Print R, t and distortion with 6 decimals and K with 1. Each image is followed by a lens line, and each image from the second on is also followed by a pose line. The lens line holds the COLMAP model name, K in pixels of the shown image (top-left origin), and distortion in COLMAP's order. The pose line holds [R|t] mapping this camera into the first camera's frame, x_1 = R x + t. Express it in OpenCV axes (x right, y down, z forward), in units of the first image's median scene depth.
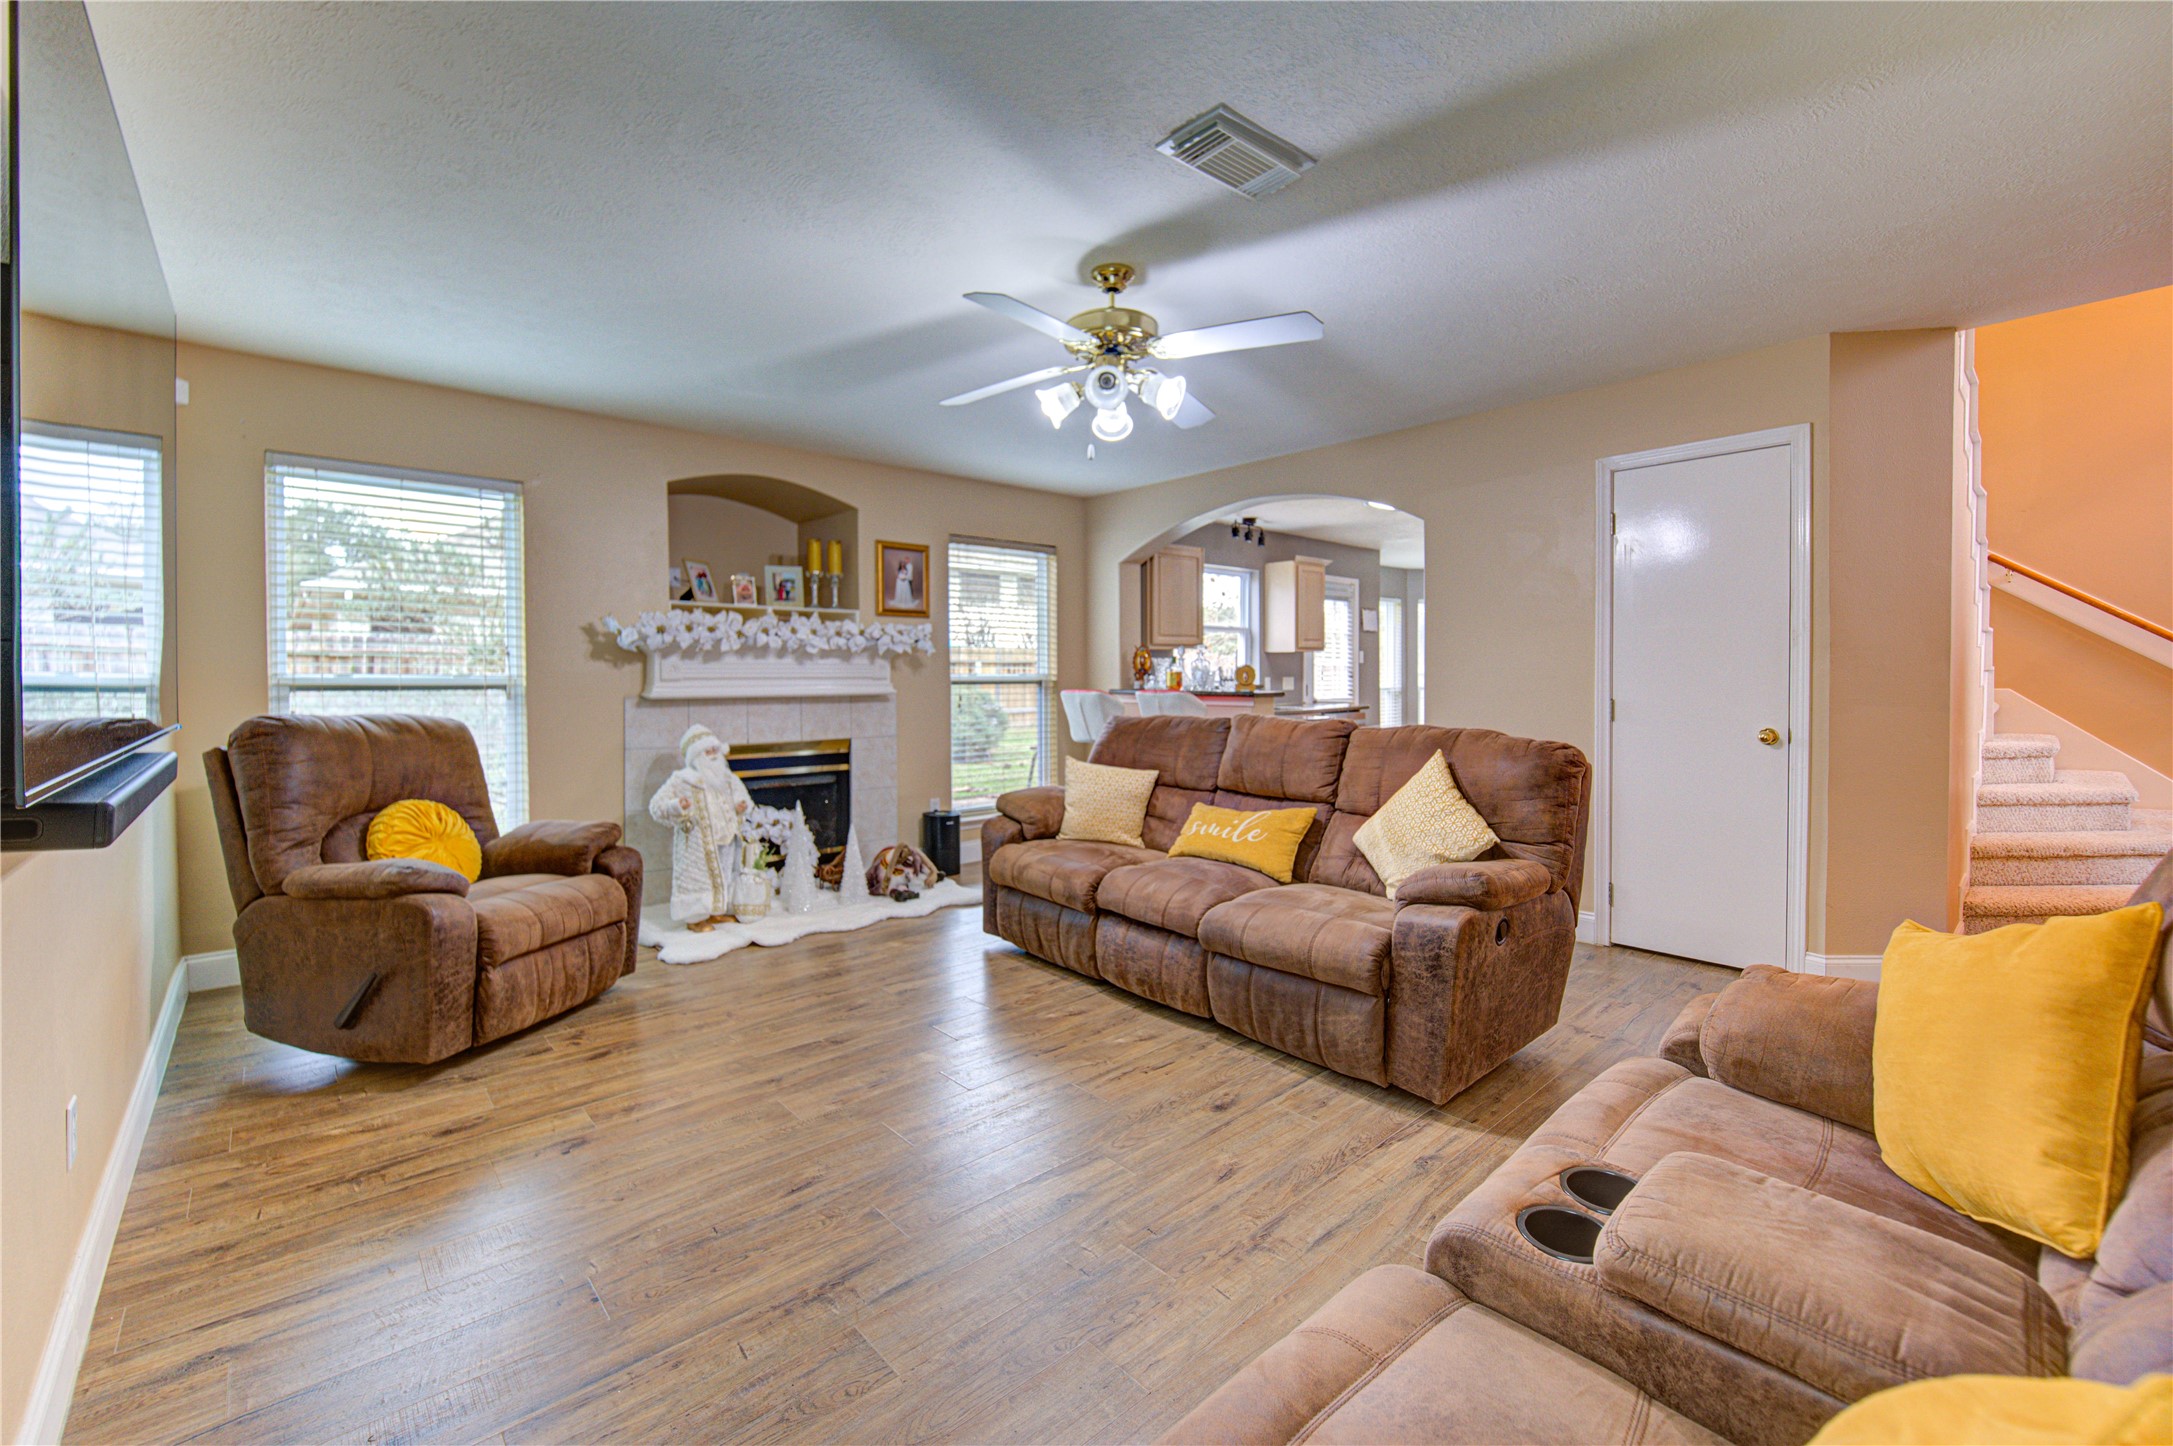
lens RADIAL K [[896.3, 0, 1032.0], [0, 896.3, 684.7], [0, 0, 1]] dist [0.001280, -0.000060]
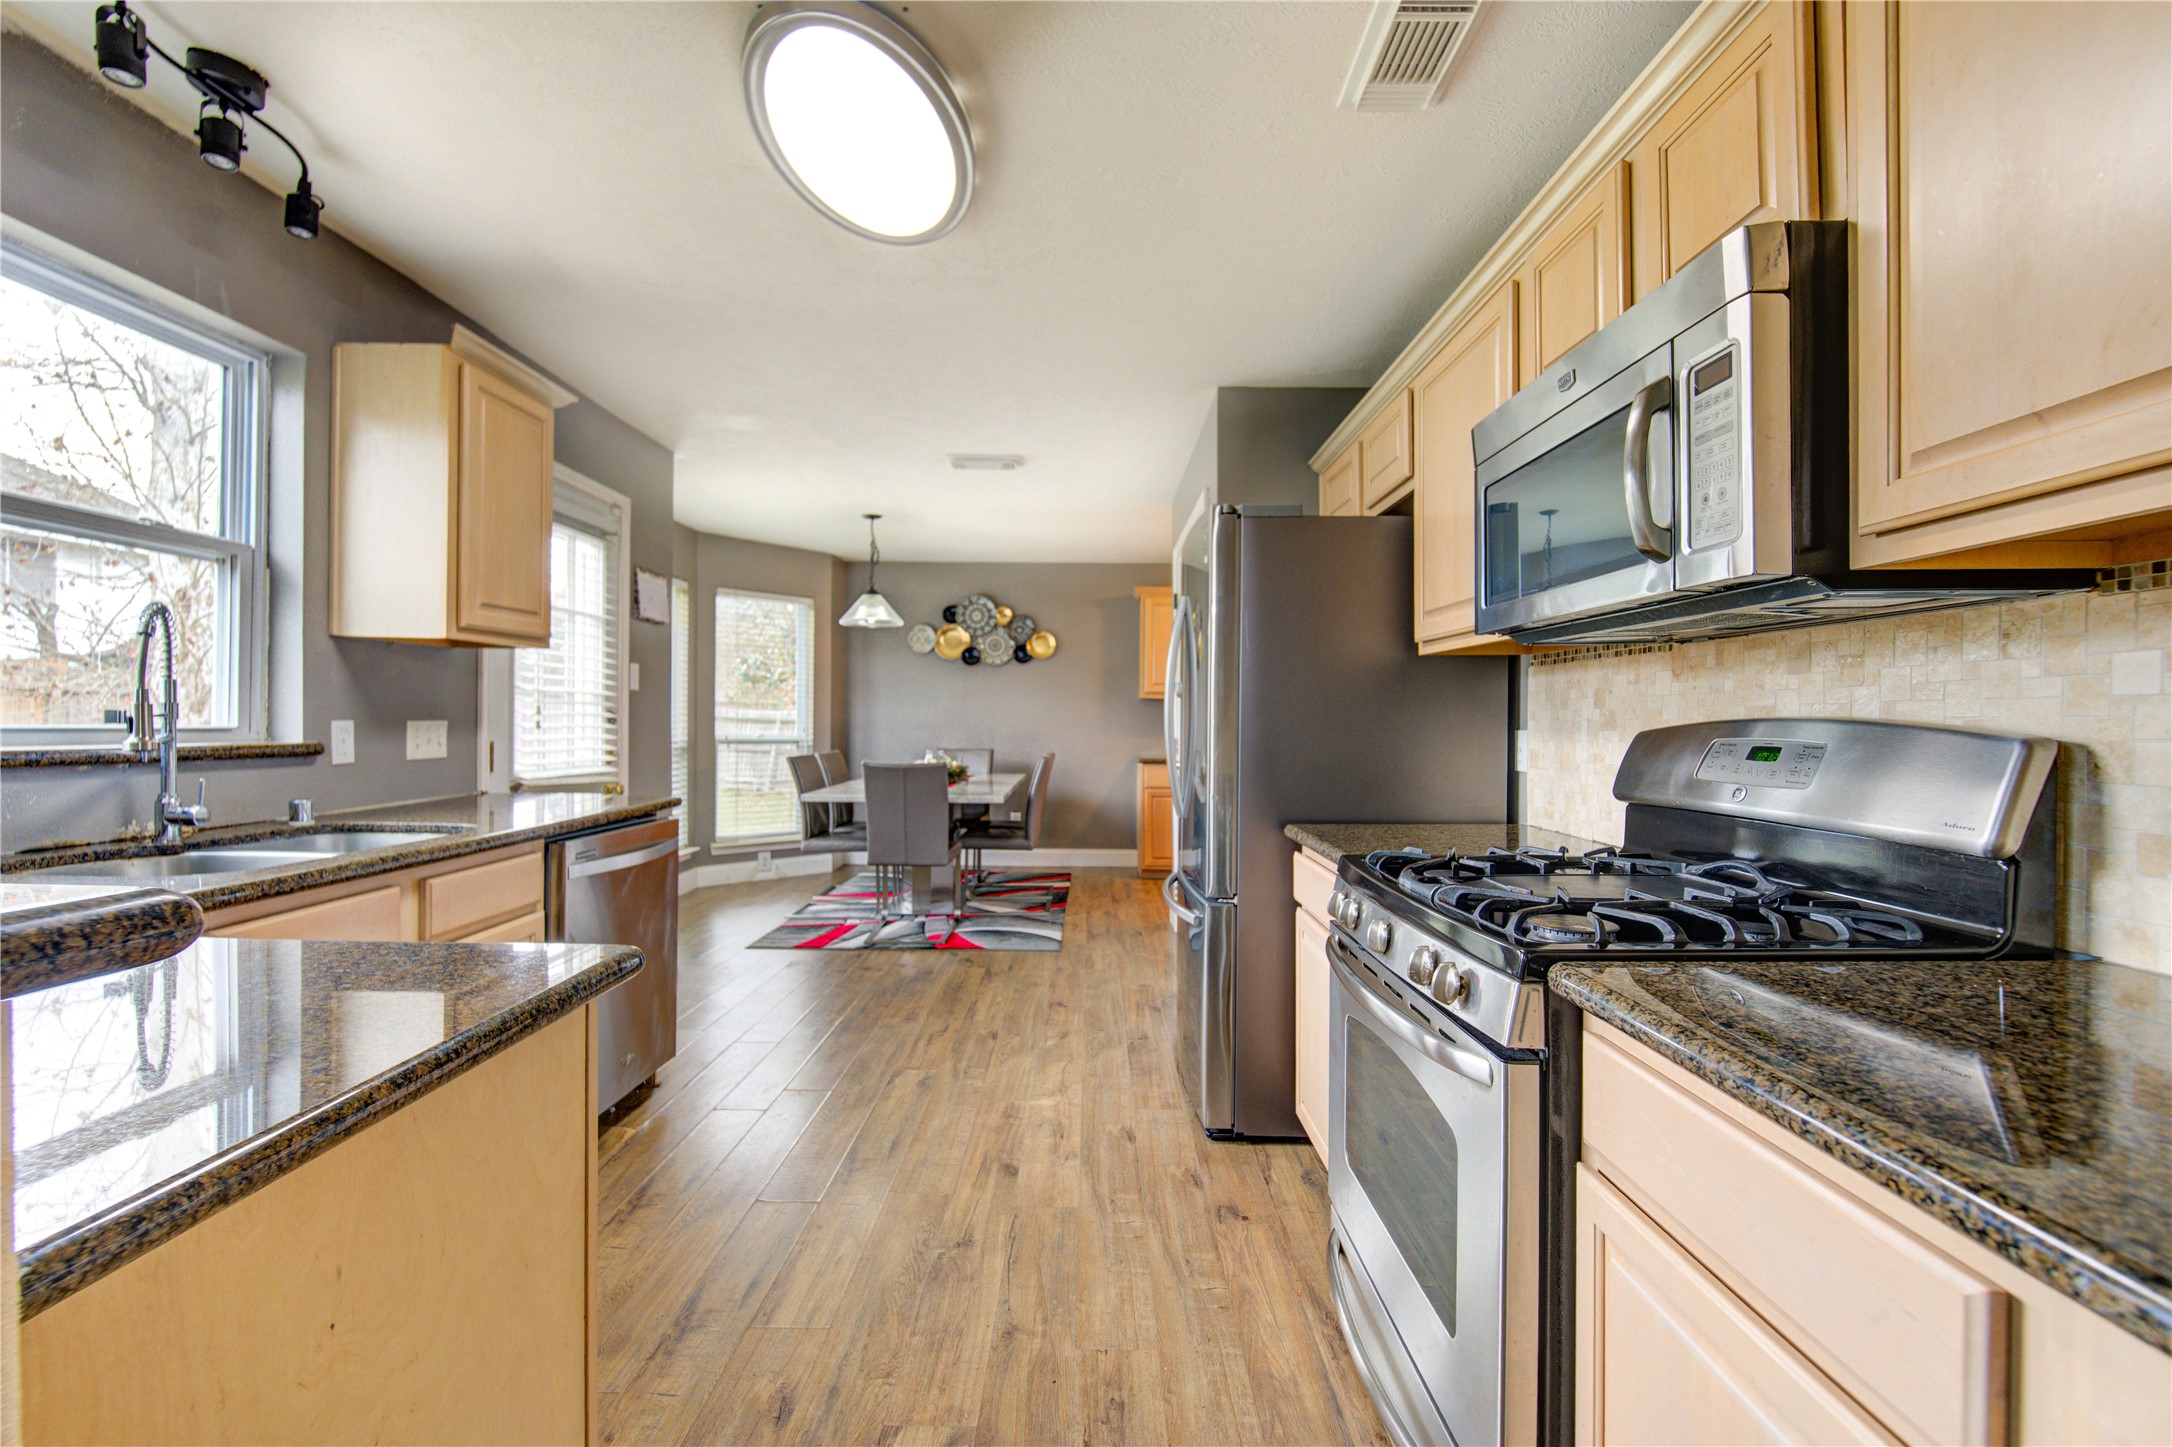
lens RADIAL K [[897.3, 0, 1062.8], [0, 897.3, 683.3], [0, 0, 1]] dist [-0.002903, -0.000517]
pose [[0.652638, 0.044534, 0.756360, 0.325173], [-0.002038, 0.998371, -0.057025, -0.006006], [-0.757667, 0.035675, 0.651665, 1.047188]]
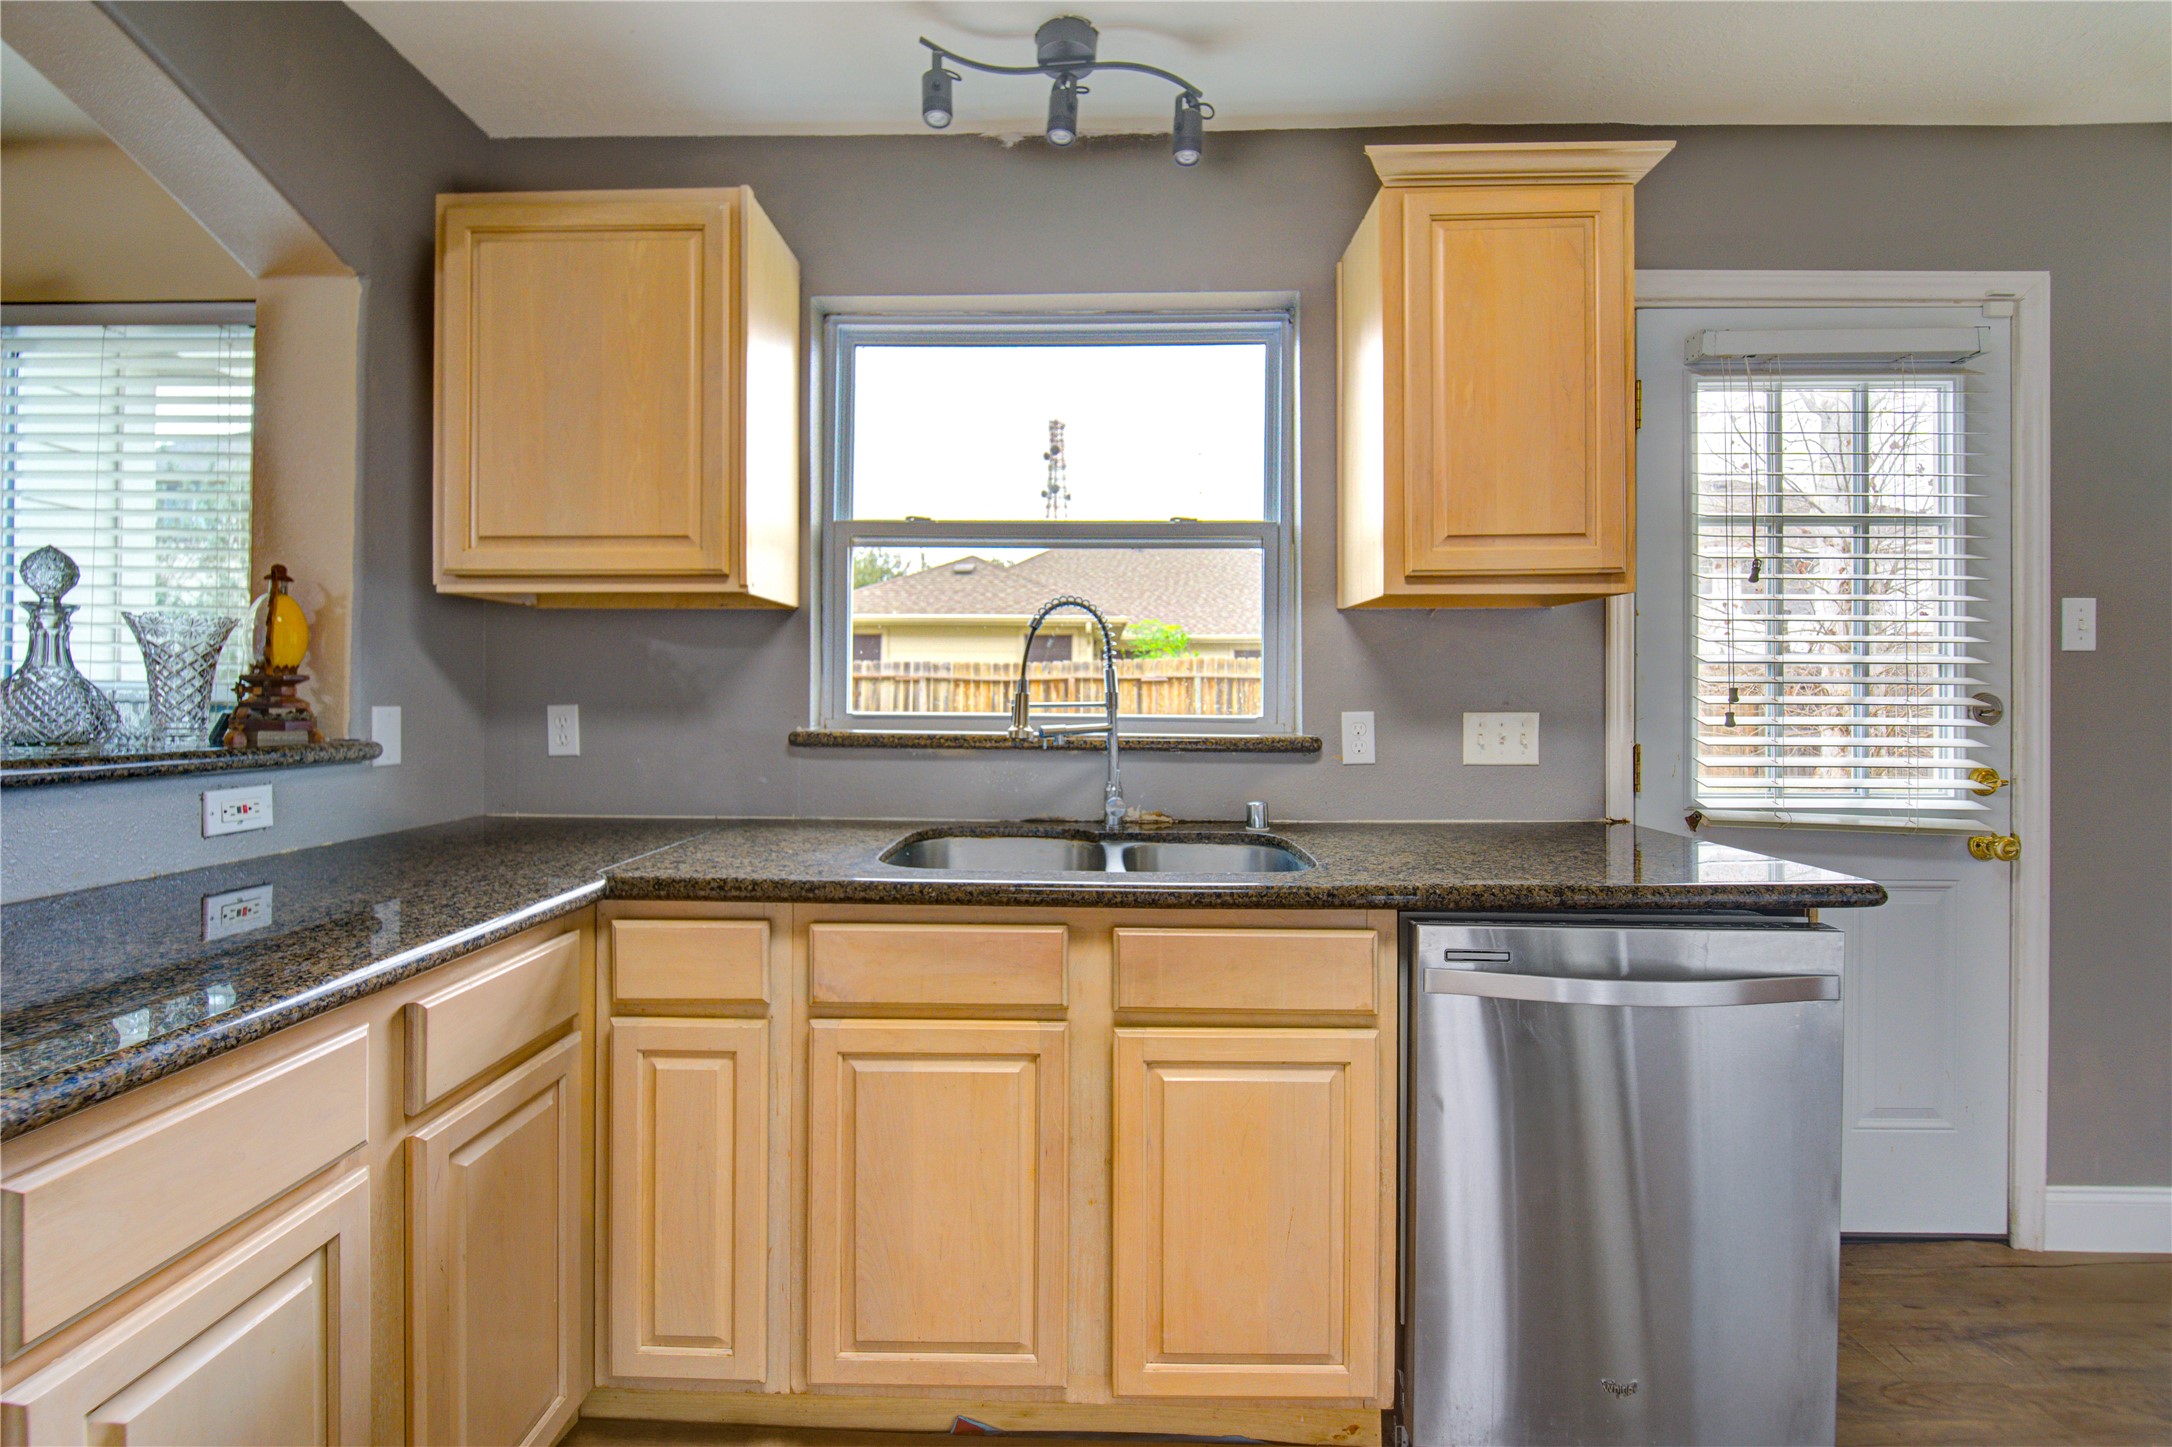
lens RADIAL K [[903.2, 0, 1081.9], [0, 903.2, 694.3], [0, 0, 1]] dist [-0.009632, -0.000889]
pose [[0.753902, 0.002454, -0.656983, 0.636403], [-0.018992, 0.999656, -0.018060, -0.011184], [0.656713, 0.026093, 0.753689, 1.300022]]
